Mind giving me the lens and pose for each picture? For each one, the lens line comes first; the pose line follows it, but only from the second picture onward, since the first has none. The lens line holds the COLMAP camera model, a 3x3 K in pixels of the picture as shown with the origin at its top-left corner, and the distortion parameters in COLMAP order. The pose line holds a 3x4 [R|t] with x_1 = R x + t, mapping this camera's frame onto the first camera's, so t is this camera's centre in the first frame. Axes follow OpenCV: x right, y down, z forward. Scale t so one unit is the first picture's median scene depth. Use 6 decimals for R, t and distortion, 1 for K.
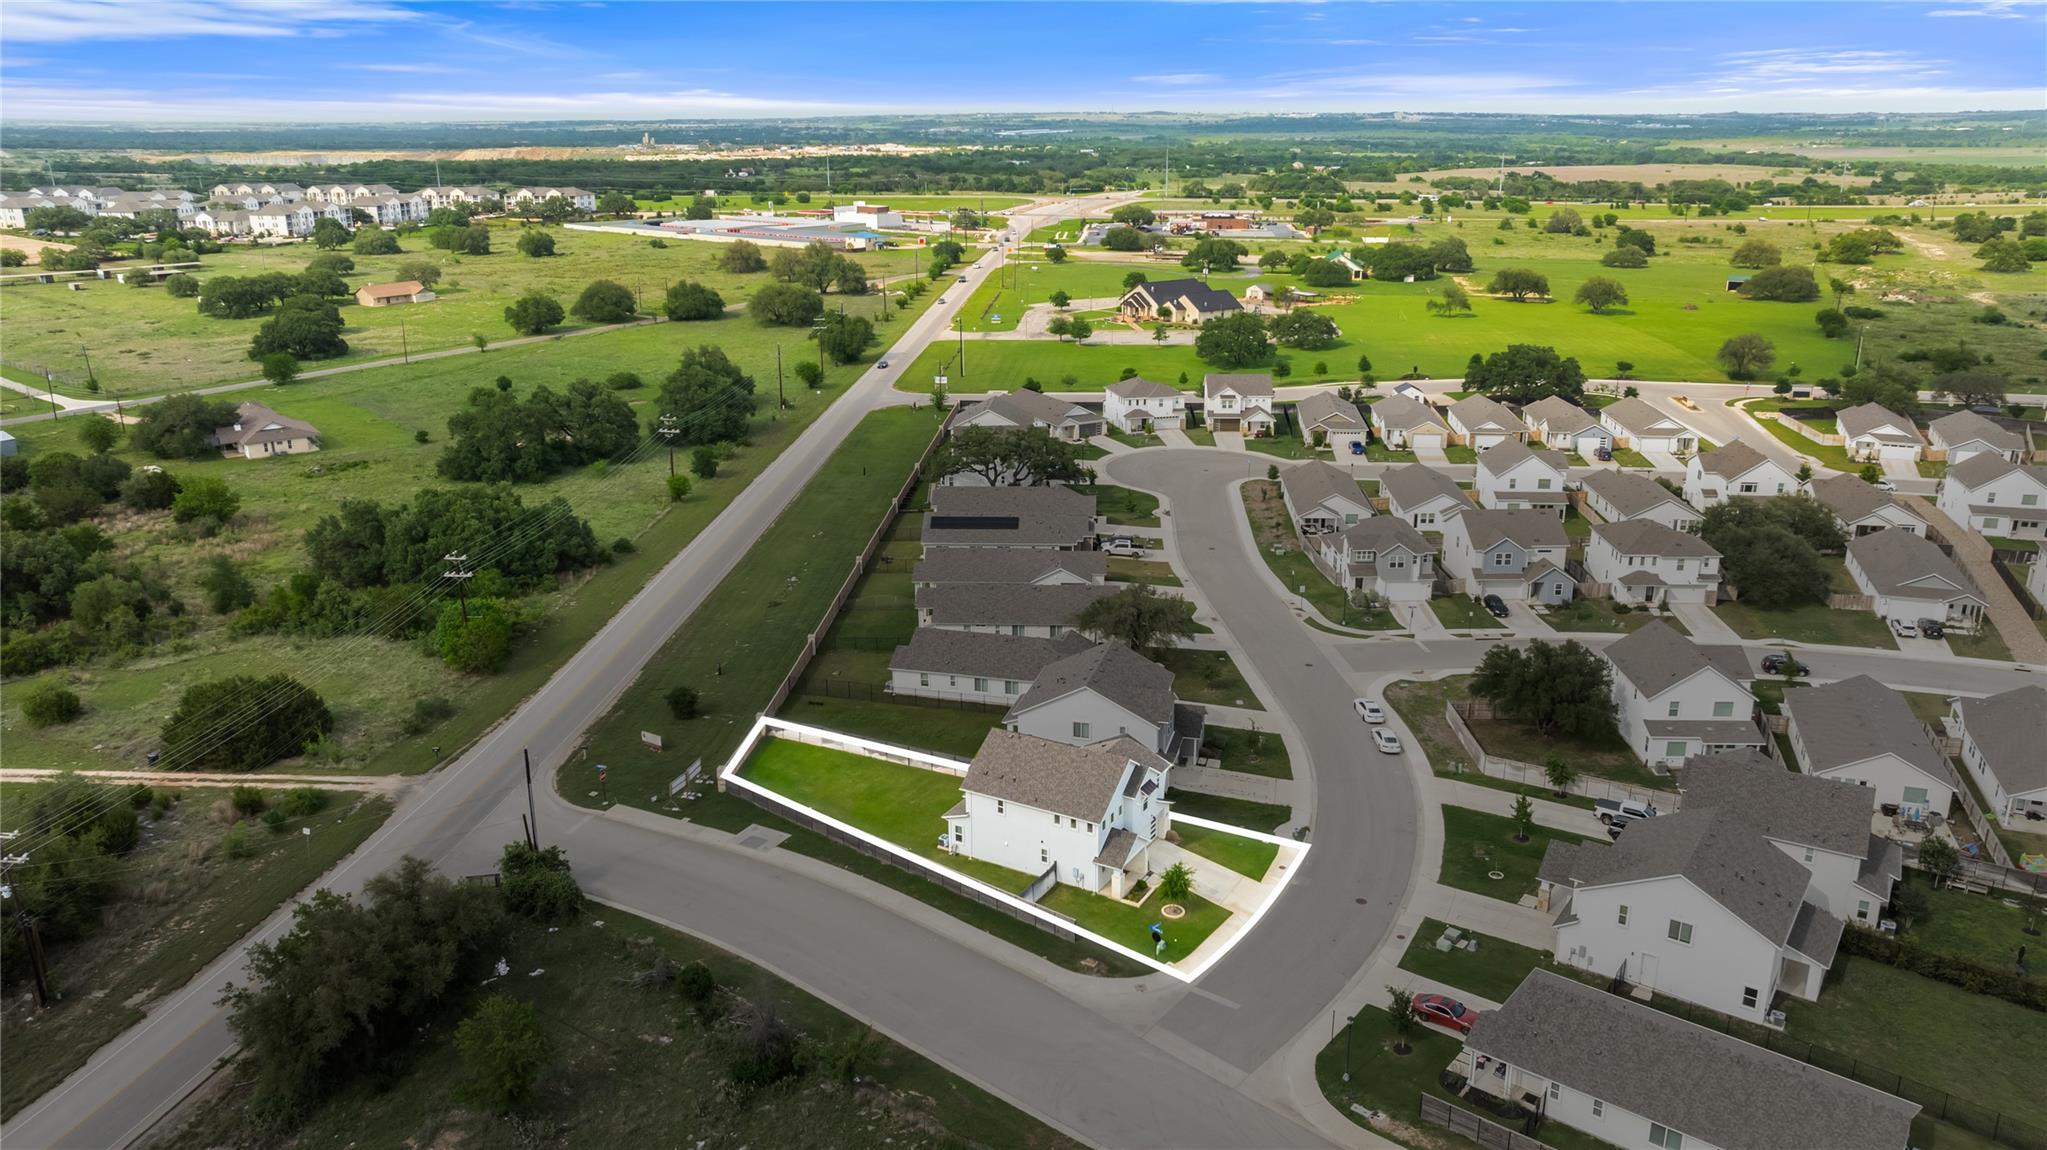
lens RADIAL K [[1442.6, 0, 1030.3], [0, 1442.6, 573.7], [0, 0, 1]] dist [-0.019702, -0.001345]
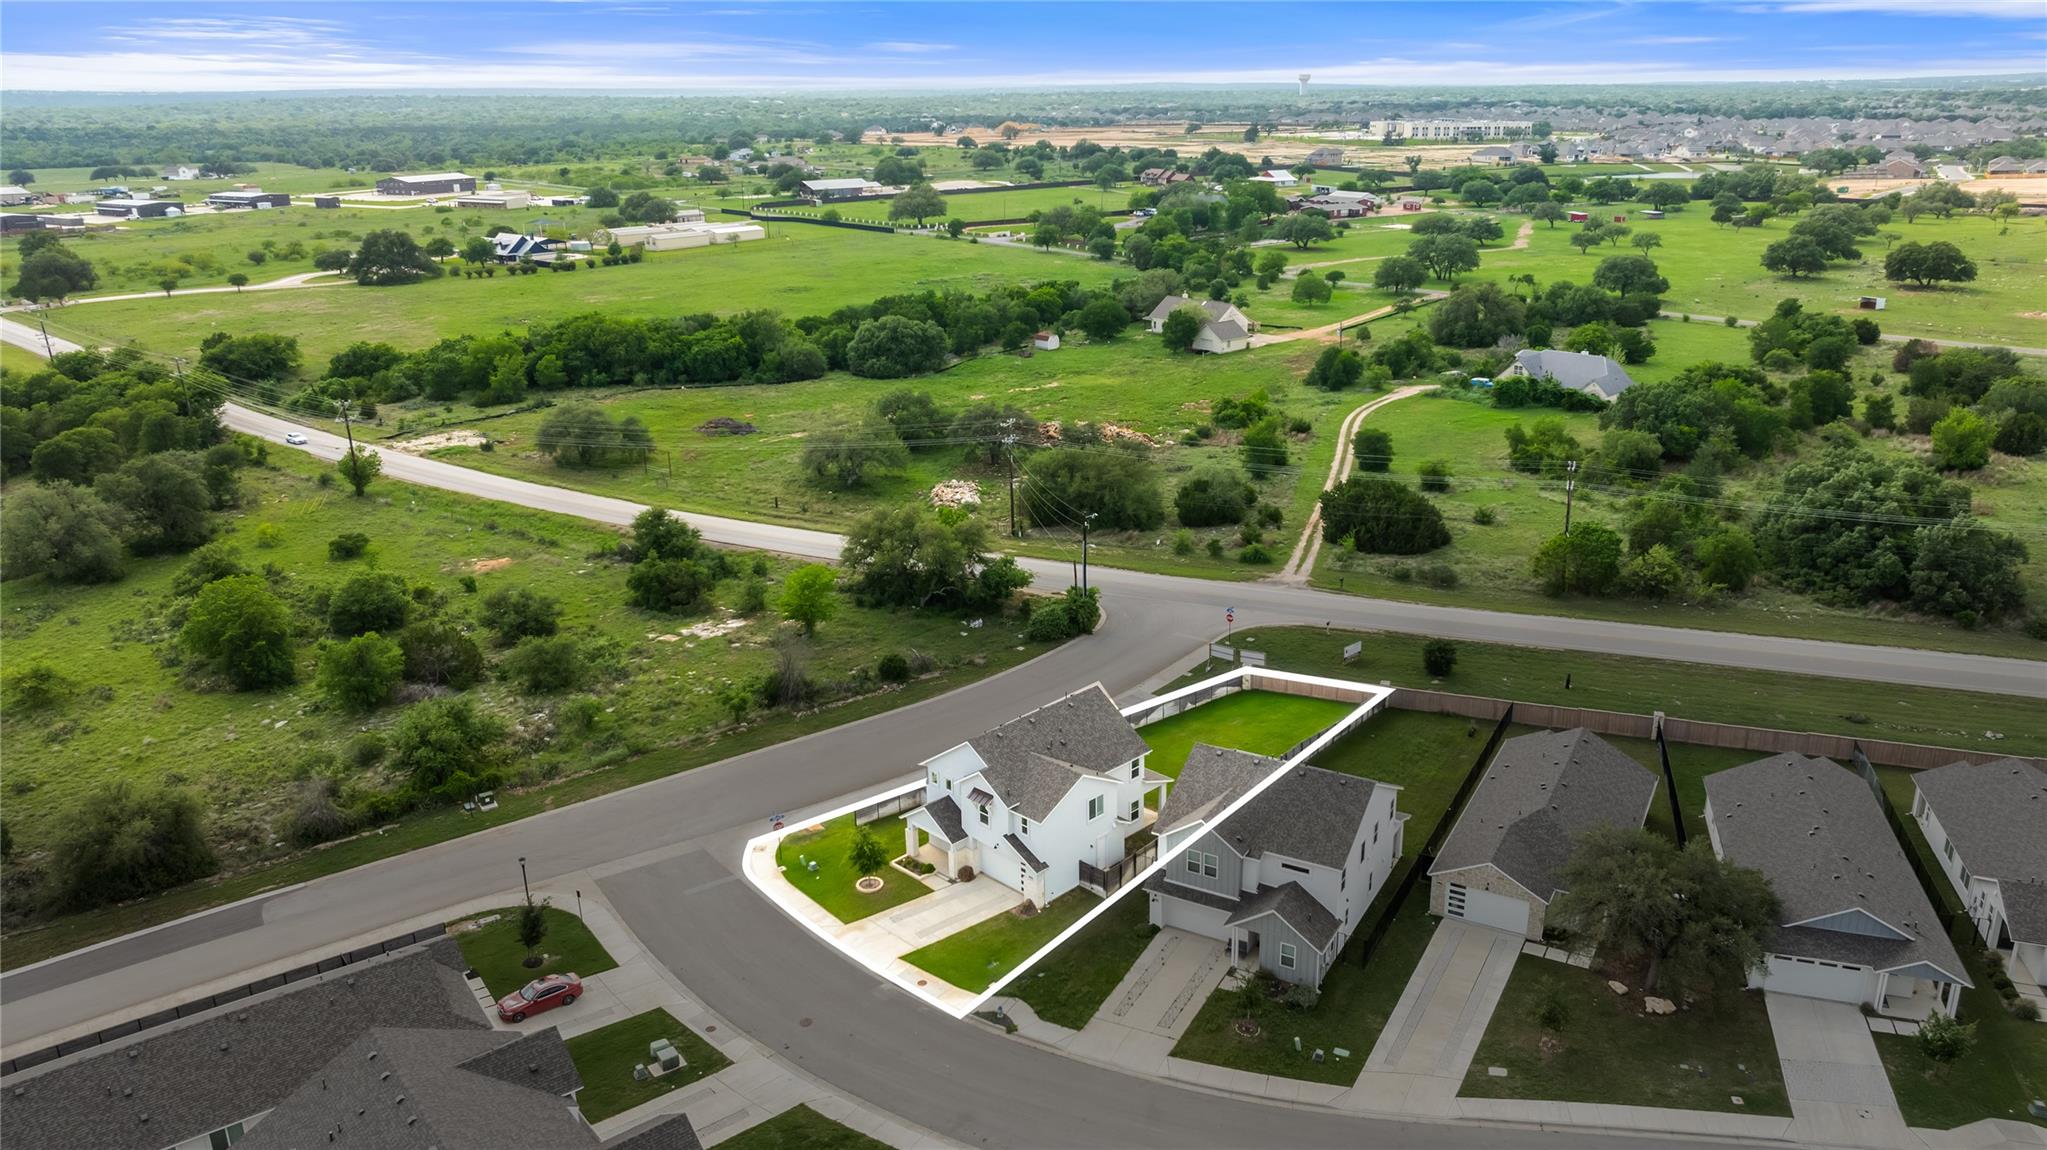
lens RADIAL K [[1445.2, 0, 1063.7], [0, 1445.2, 574.8], [0, 0, 1]] dist [-0.003244, -0.000908]
pose [[-0.239396, 0.319990, -0.916676, 0.795972], [-0.294542, 0.875703, 0.382609, -0.293430], [0.925167, 0.361594, -0.115390, 1.115089]]
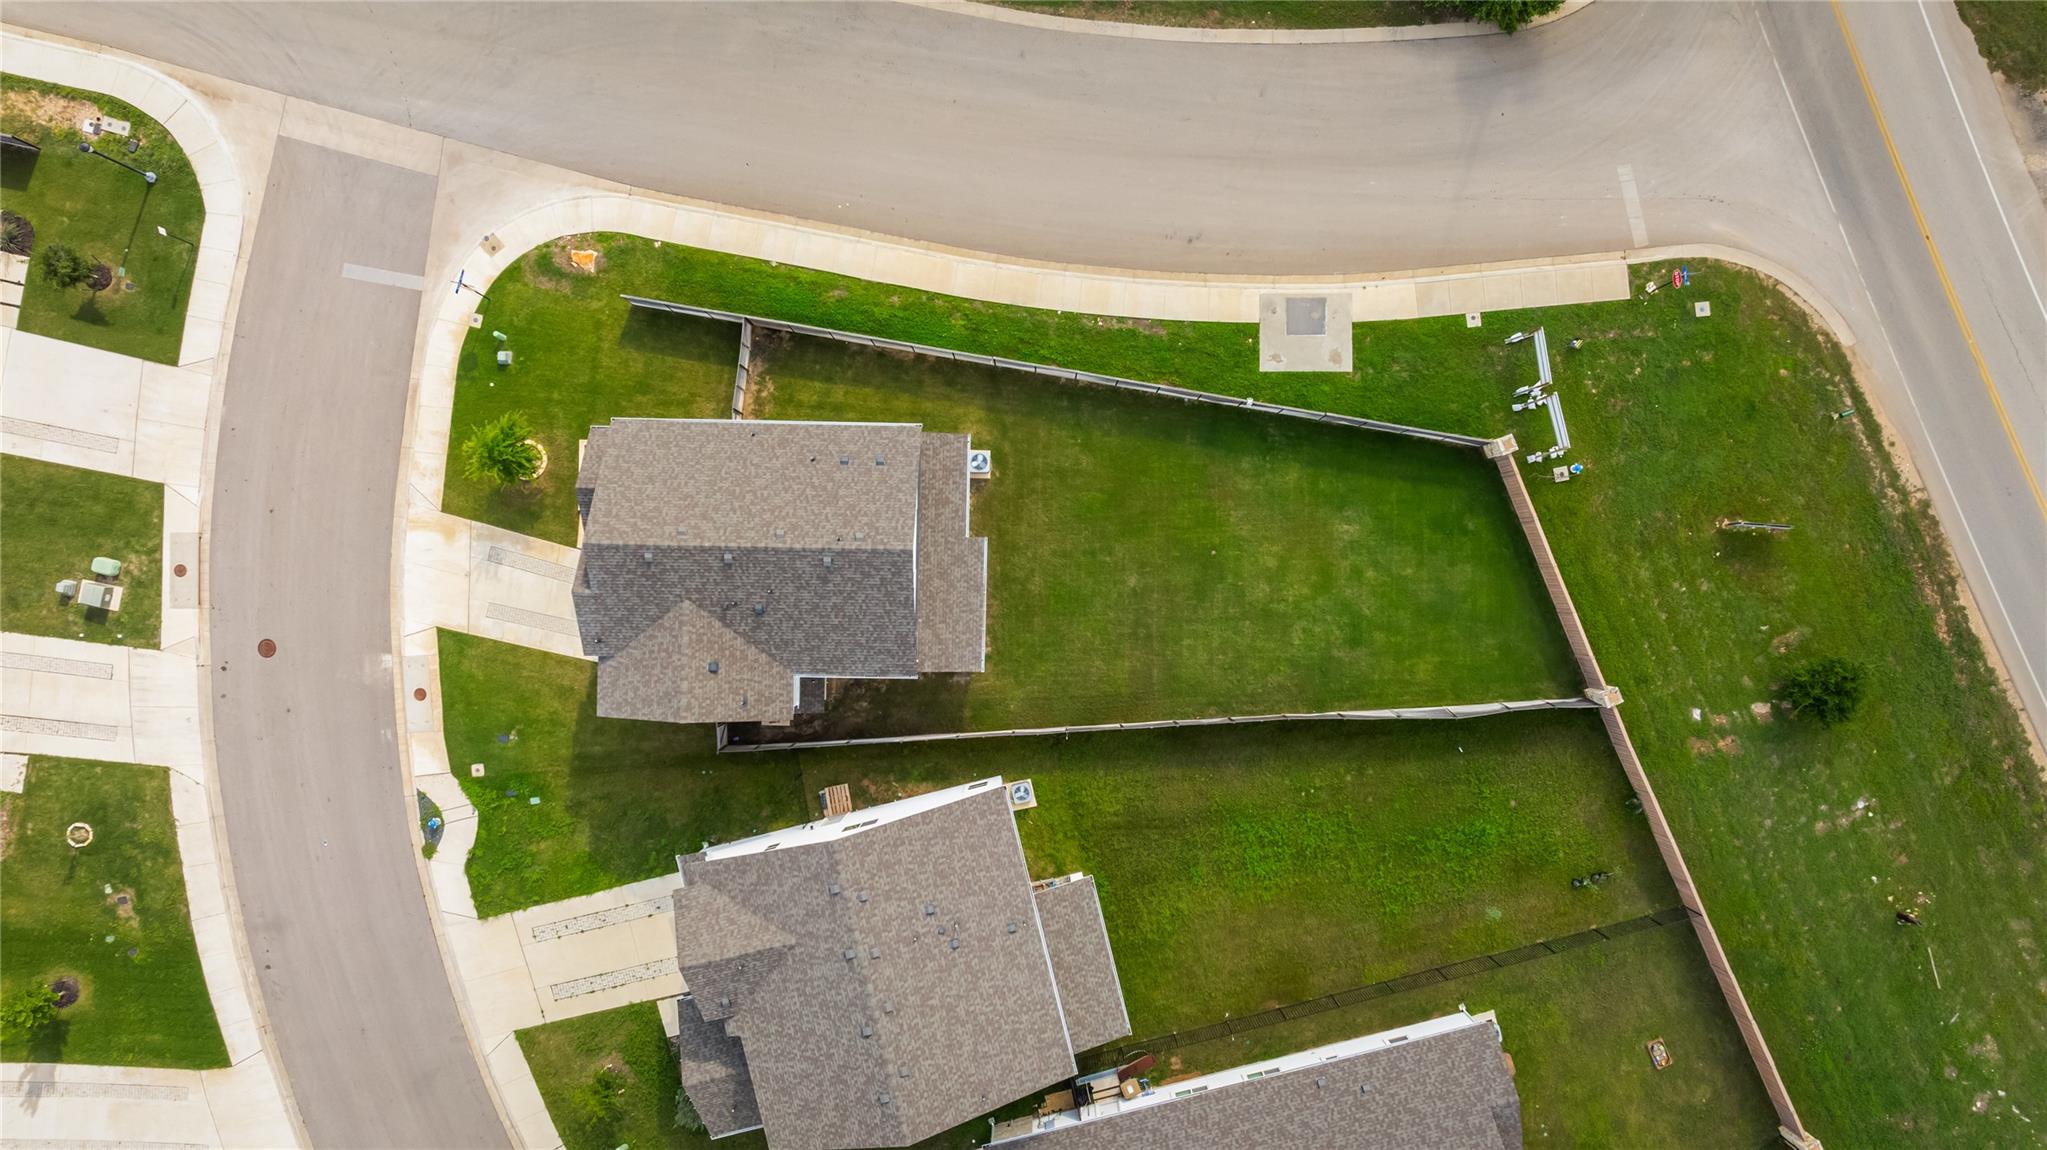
lens RADIAL K [[1442.6, 0, 1030.3], [0, 1442.6, 573.7], [0, 0, 1]] dist [-0.019702, -0.001345]
pose [[-0.876131, 0.482033, 0.006273, -0.061280], [-0.141059, -0.268785, 0.952815, -0.361936], [0.460975, 0.833906, 0.303486, 0.932599]]
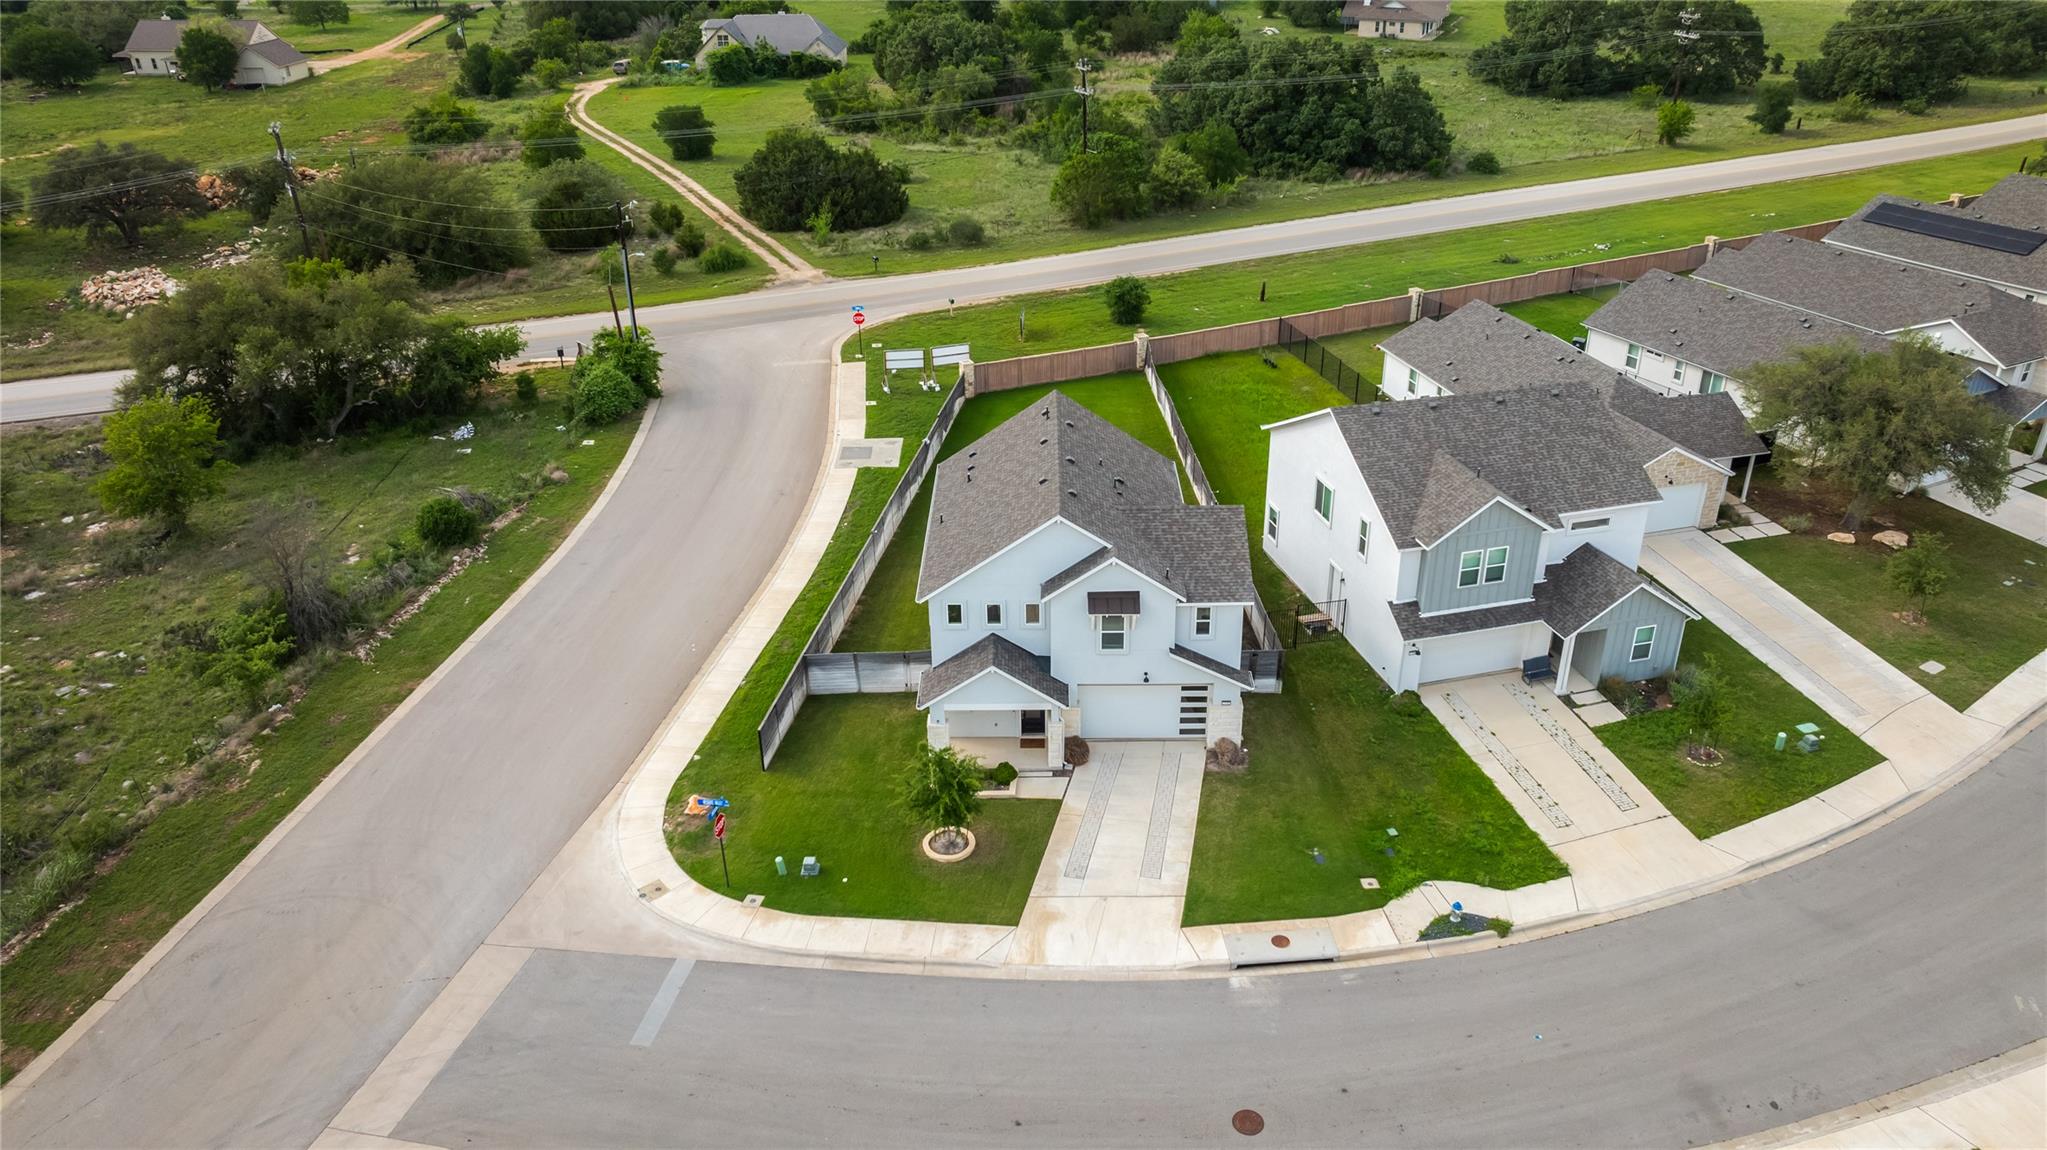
lens RADIAL K [[1442.6, 0, 1030.3], [0, 1442.6, 573.7], [0, 0, 1]] dist [-0.019702, -0.001345]
pose [[0.493824, 0.400290, -0.771949, 0.416319], [-0.260974, 0.915046, 0.307545, 0.011459], [0.829476, 0.049585, 0.556337, 0.748324]]
